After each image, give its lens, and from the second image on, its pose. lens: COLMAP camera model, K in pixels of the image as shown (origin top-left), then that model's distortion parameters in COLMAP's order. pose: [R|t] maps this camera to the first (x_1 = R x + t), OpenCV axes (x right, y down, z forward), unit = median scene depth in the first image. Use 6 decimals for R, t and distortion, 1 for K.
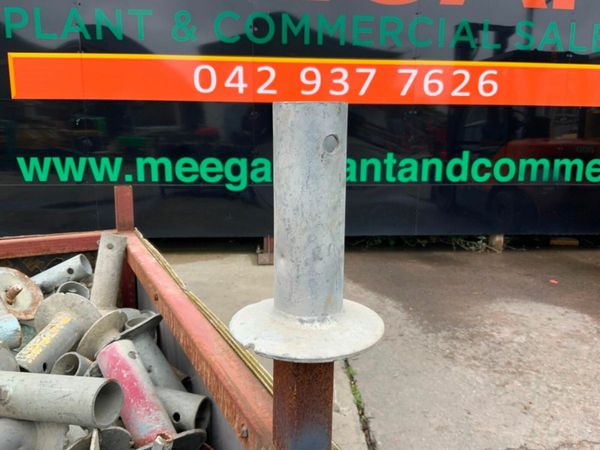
lens RADIAL K [[499.3, 0, 303.3], [0, 499.3, 226.9], [0, 0, 1]] dist [0.055266, -0.127055]
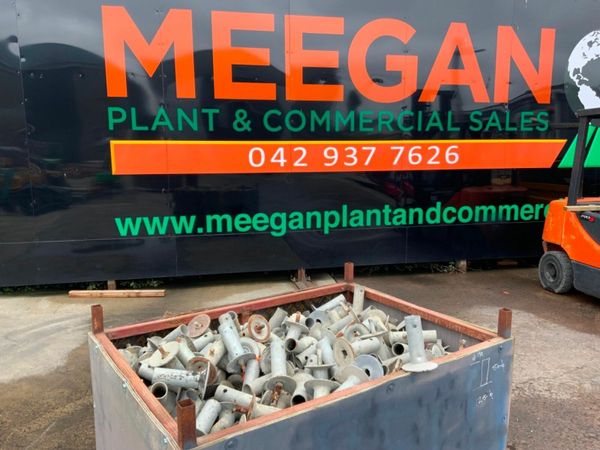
lens RADIAL K [[499.3, 0, 299.5], [0, 499.3, 220.1], [0, 0, 1]] dist [0.055266, -0.127055]
pose [[0.992378, -0.032527, 0.118864, -0.244095], [0.038368, 0.998149, -0.047188, -0.051921], [-0.117109, 0.051389, 0.991789, -0.362231]]
